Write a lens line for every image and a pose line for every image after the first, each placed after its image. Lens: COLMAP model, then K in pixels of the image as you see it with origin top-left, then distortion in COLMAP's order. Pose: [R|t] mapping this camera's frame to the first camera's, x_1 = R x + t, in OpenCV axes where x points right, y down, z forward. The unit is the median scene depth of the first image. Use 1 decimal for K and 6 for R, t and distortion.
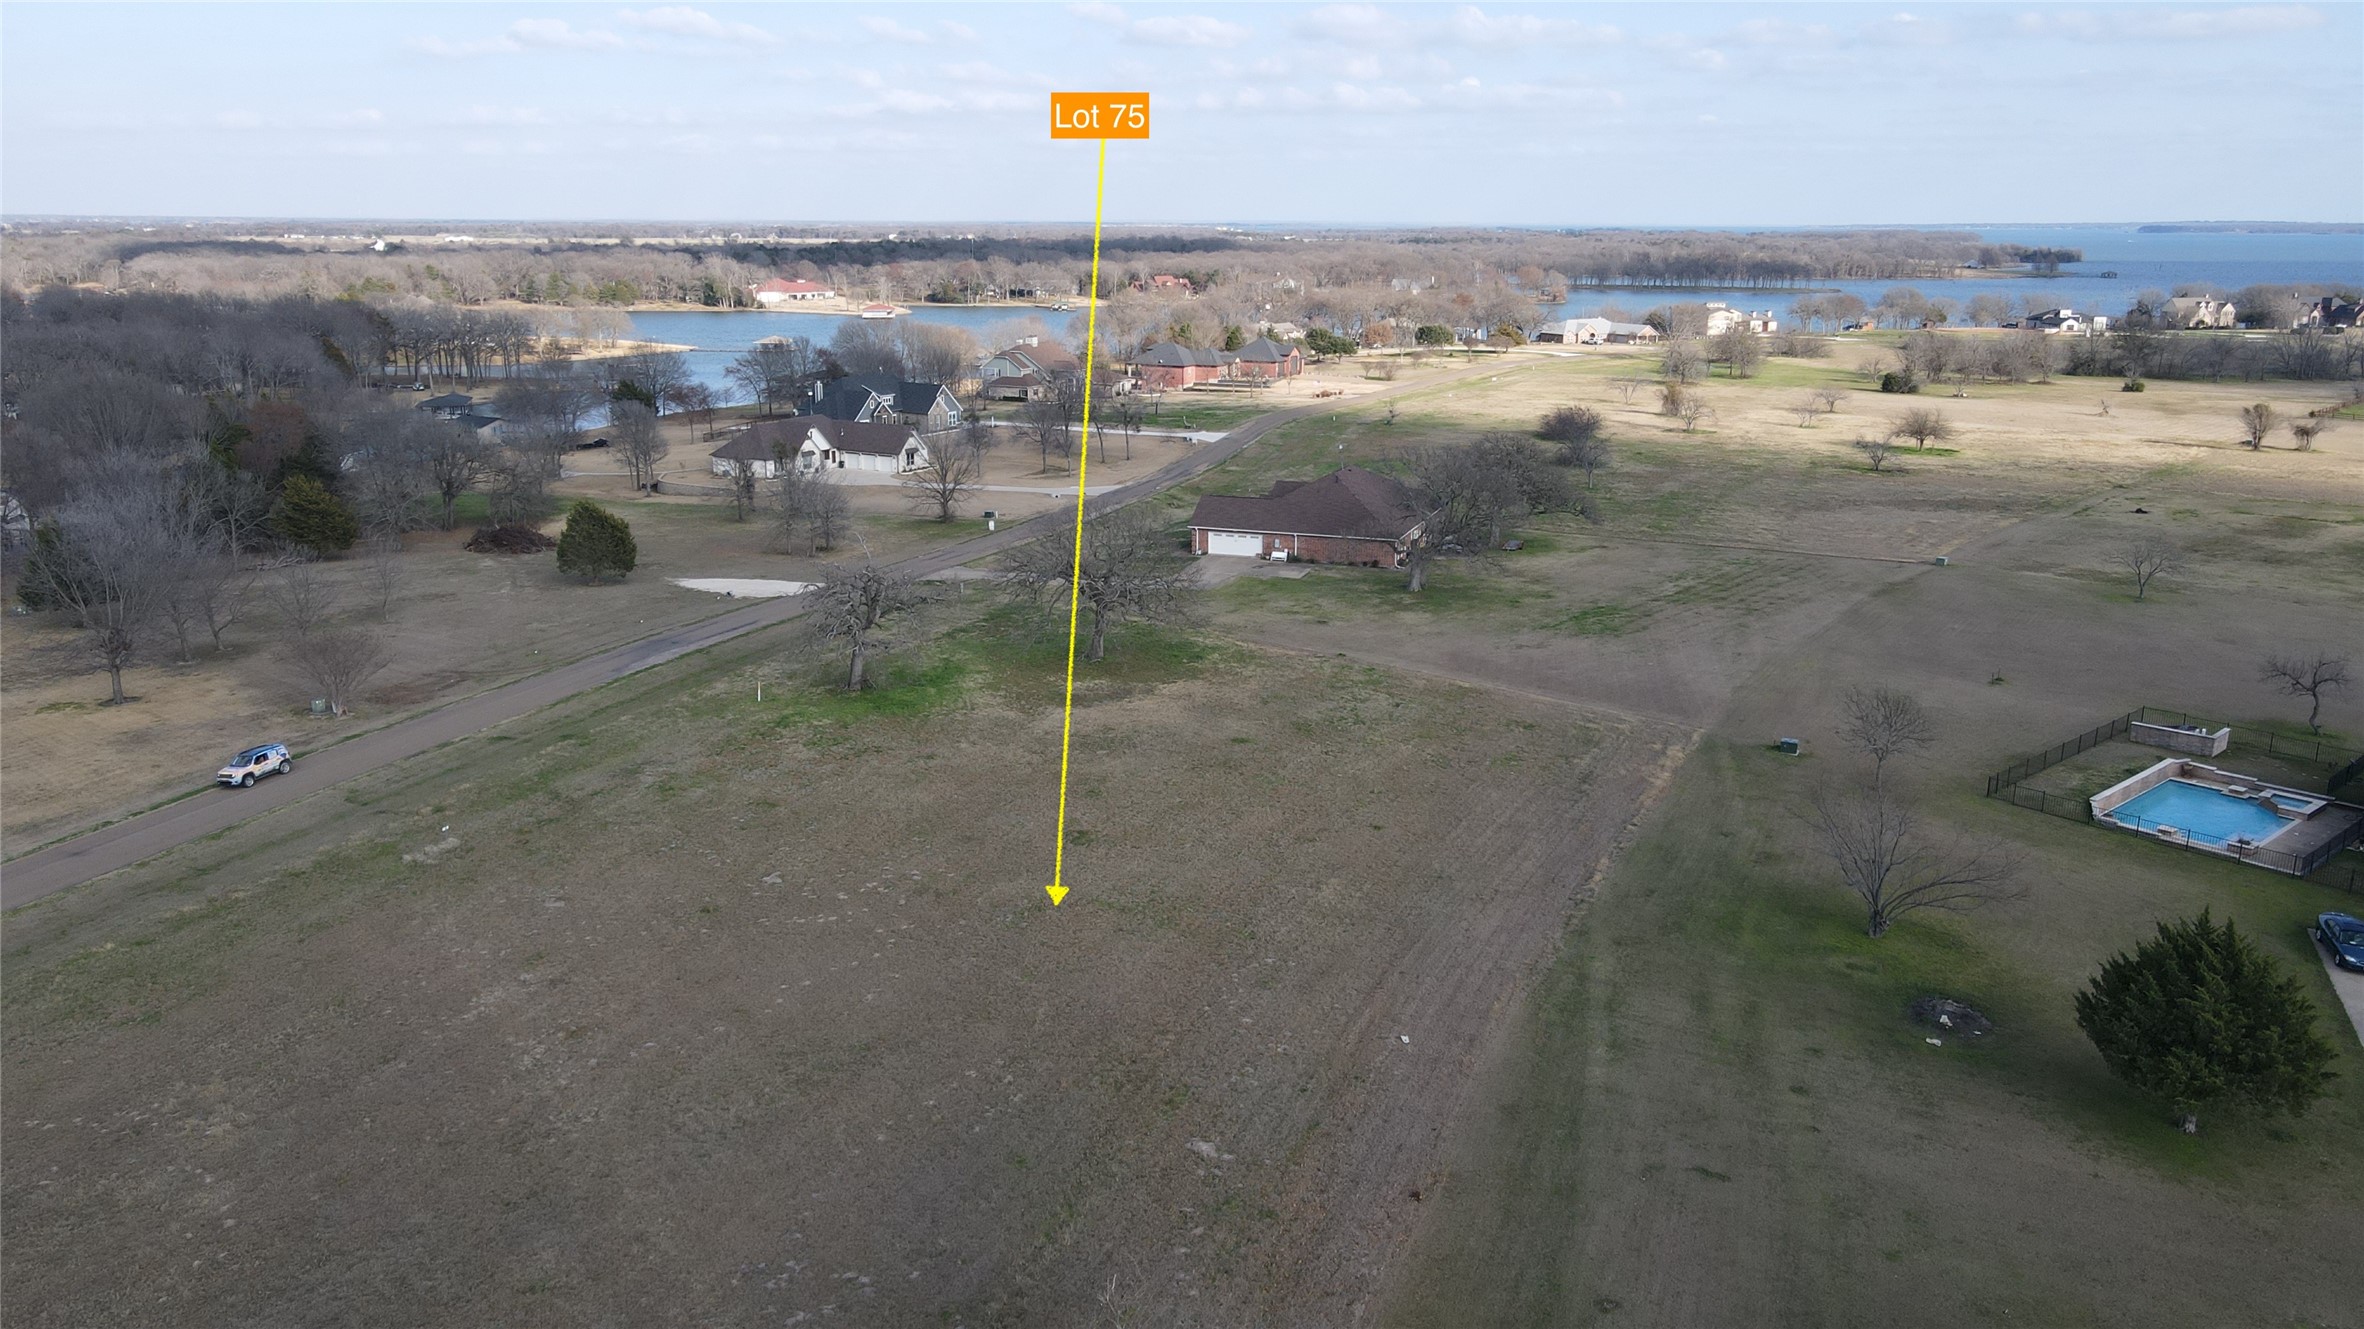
lens RADIAL K [[1727.0, 0, 1182.8], [0, 1727.0, 682.0], [0, 0, 1]] dist [-0.001859, 0.034807]
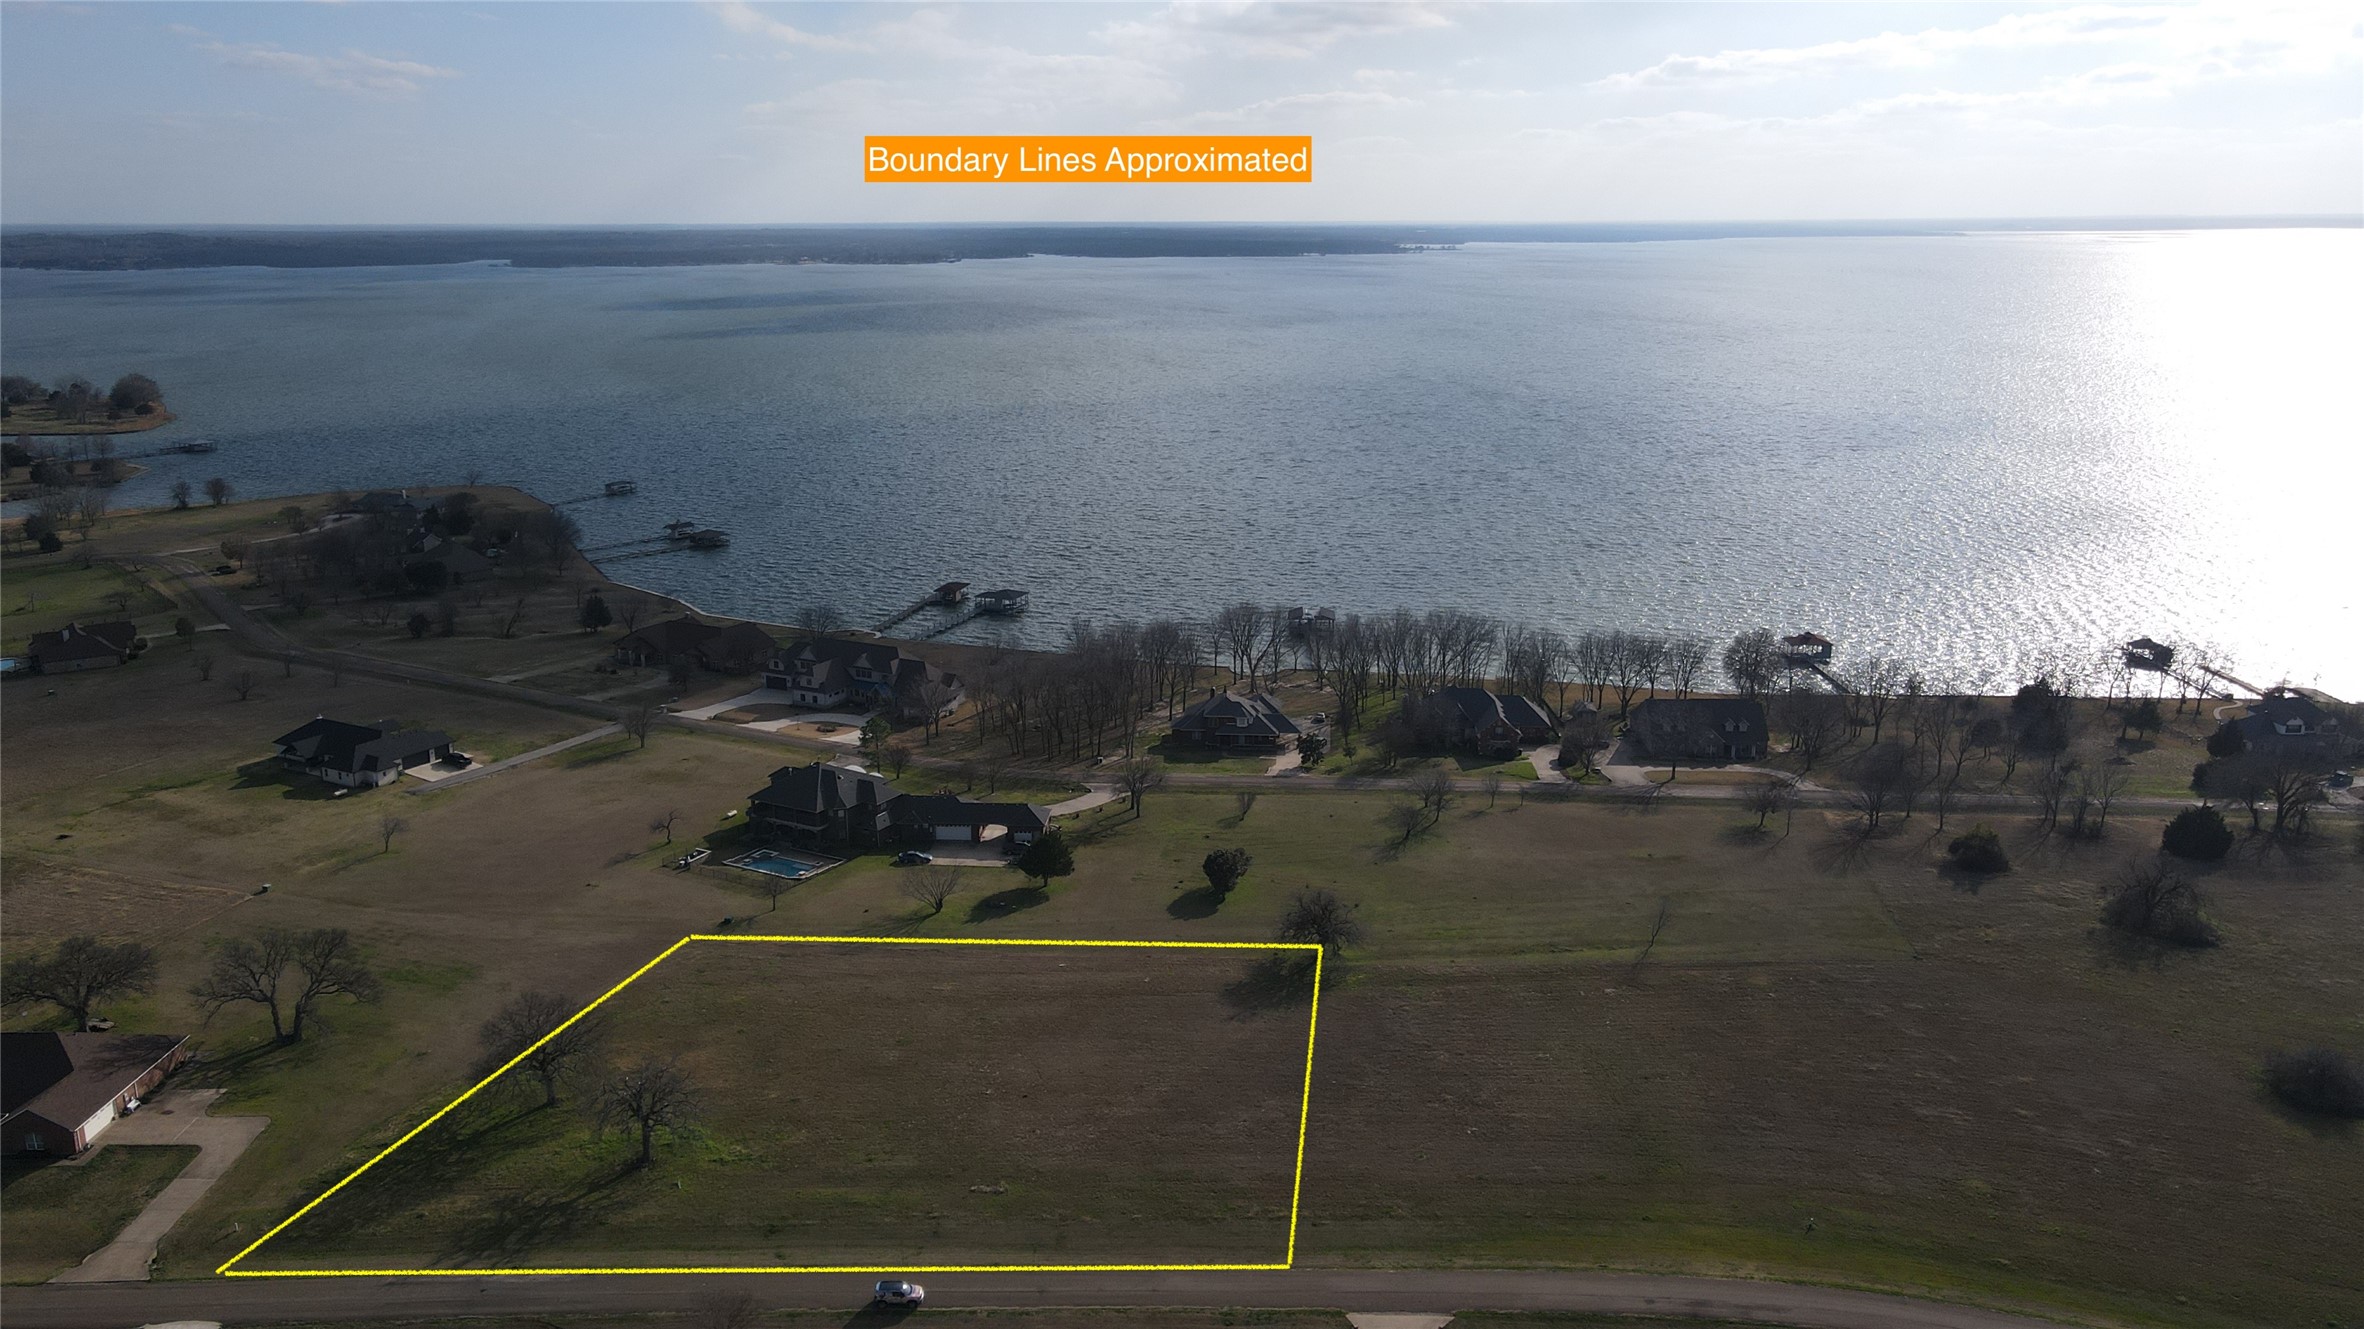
lens RADIAL K [[1727.0, 0, 1173.1], [0, 1727.0, 680.4], [0, 0, 1]] dist [-0.001859, 0.034807]
pose [[-0.334396, -0.245039, 0.910020, -0.497133], [0.248839, 0.908382, 0.336036, -0.236274], [-0.908988, 0.338818, -0.242784, 0.259642]]
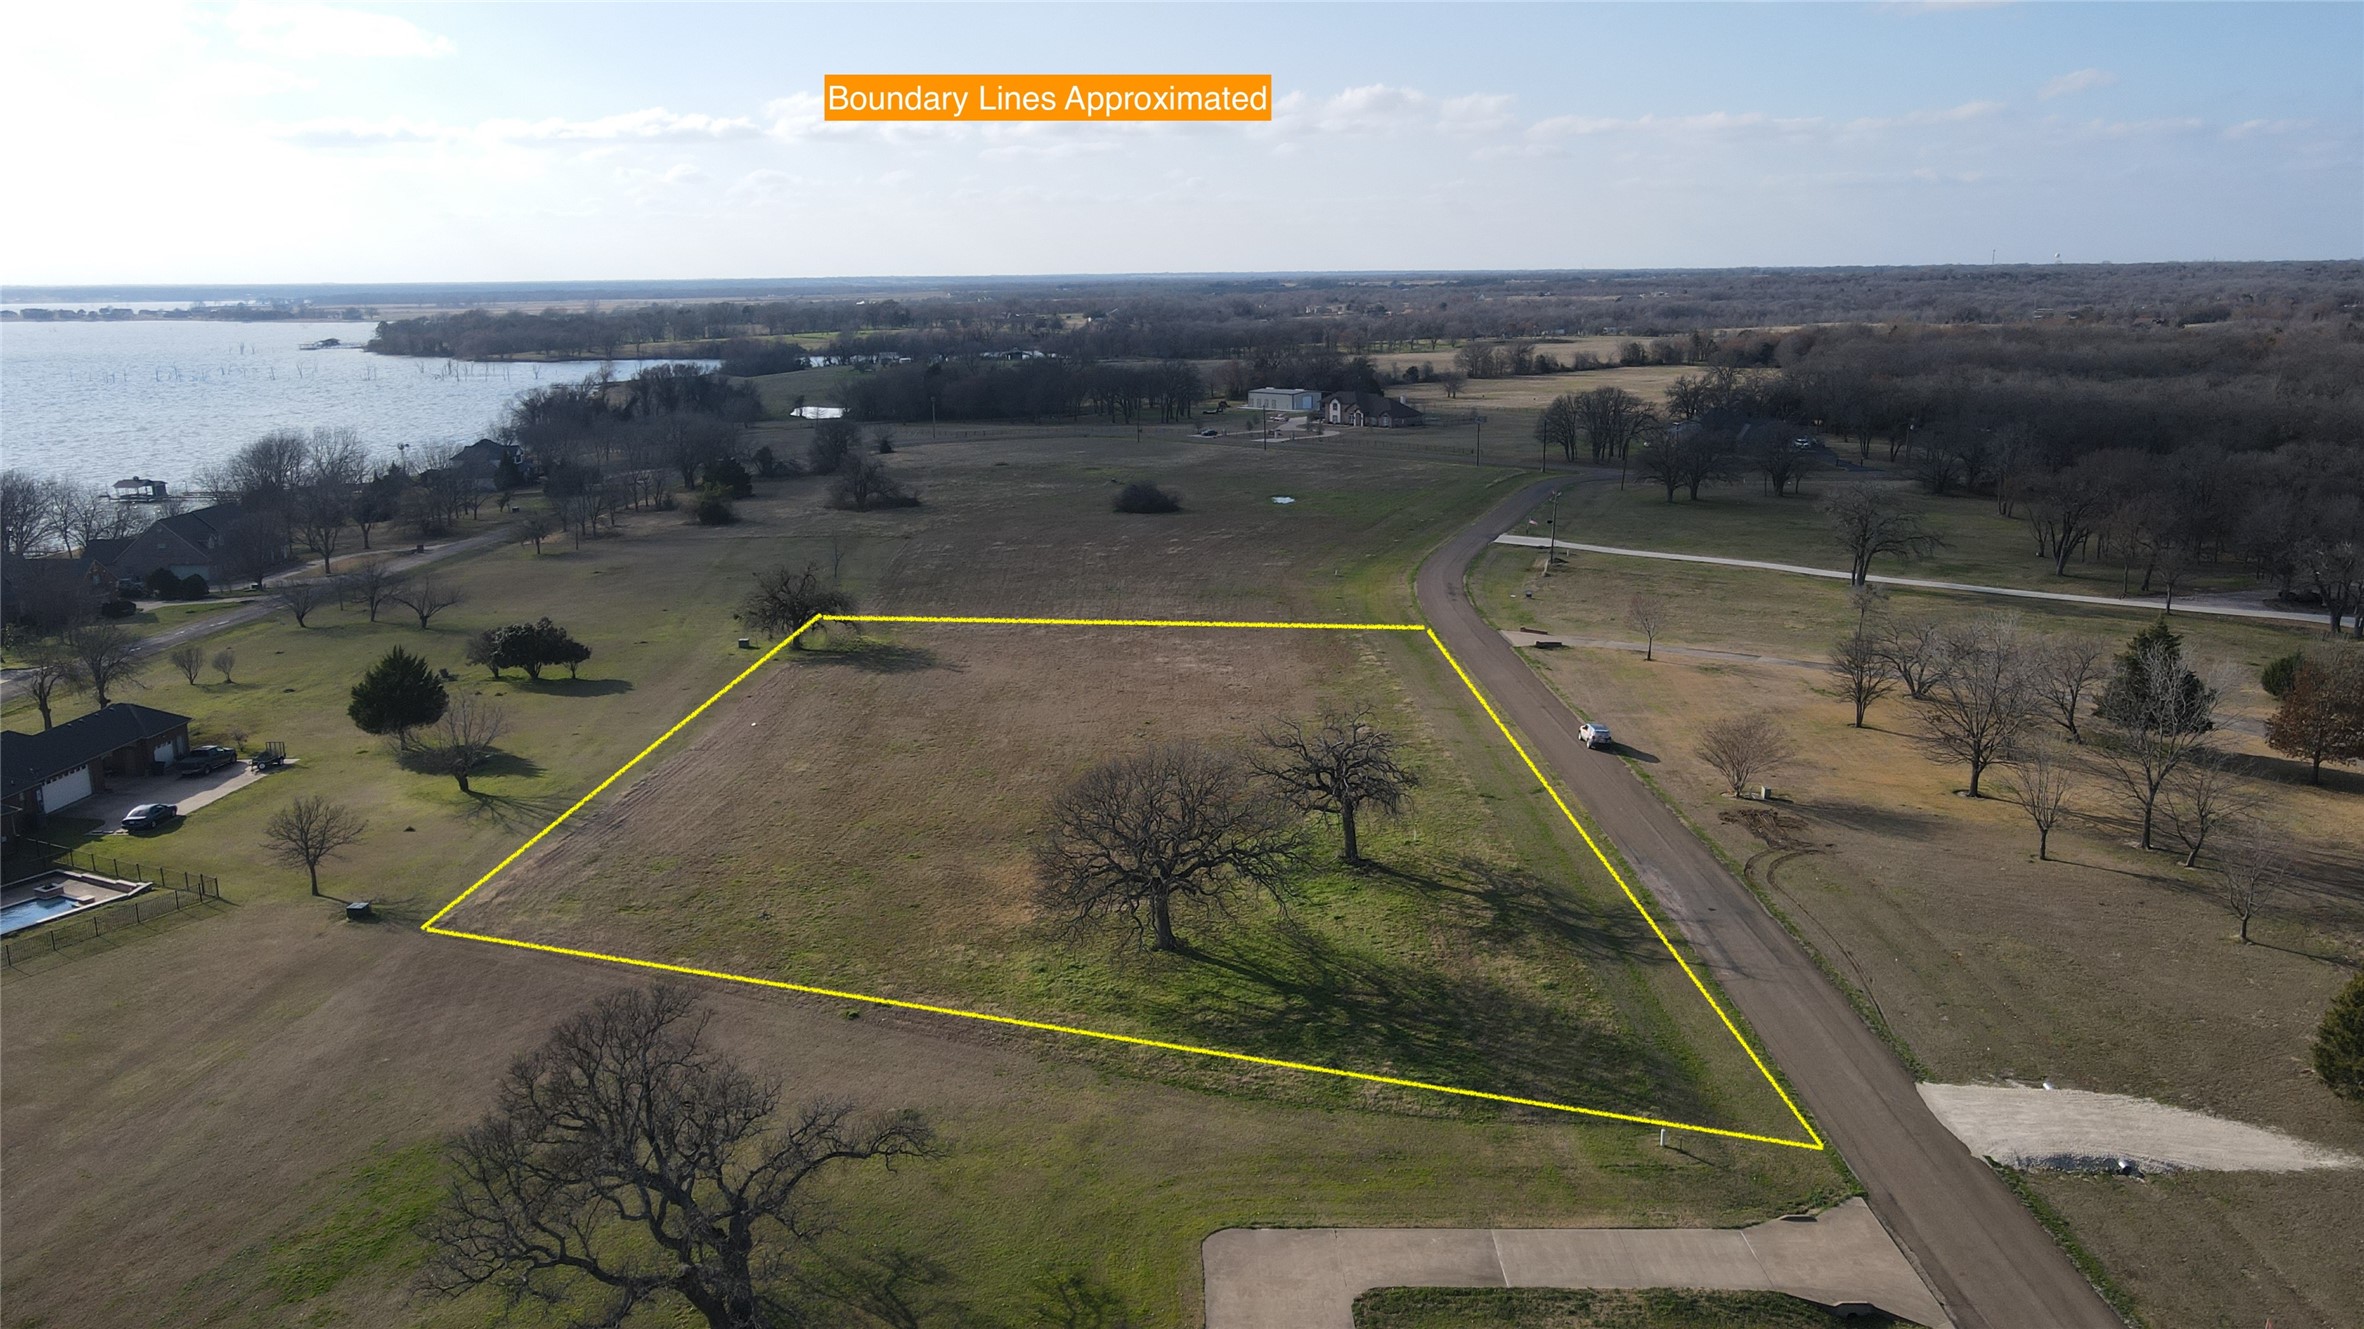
lens RADIAL K [[1727.0, 0, 1172.1], [0, 1727.0, 677.6], [0, 0, 1]] dist [-0.001859, 0.034807]
pose [[-0.937346, 0.085459, -0.337757, 0.067738], [-0.083652, 0.885886, 0.456299, -0.161713], [0.338209, 0.455965, -0.823232, 0.540975]]
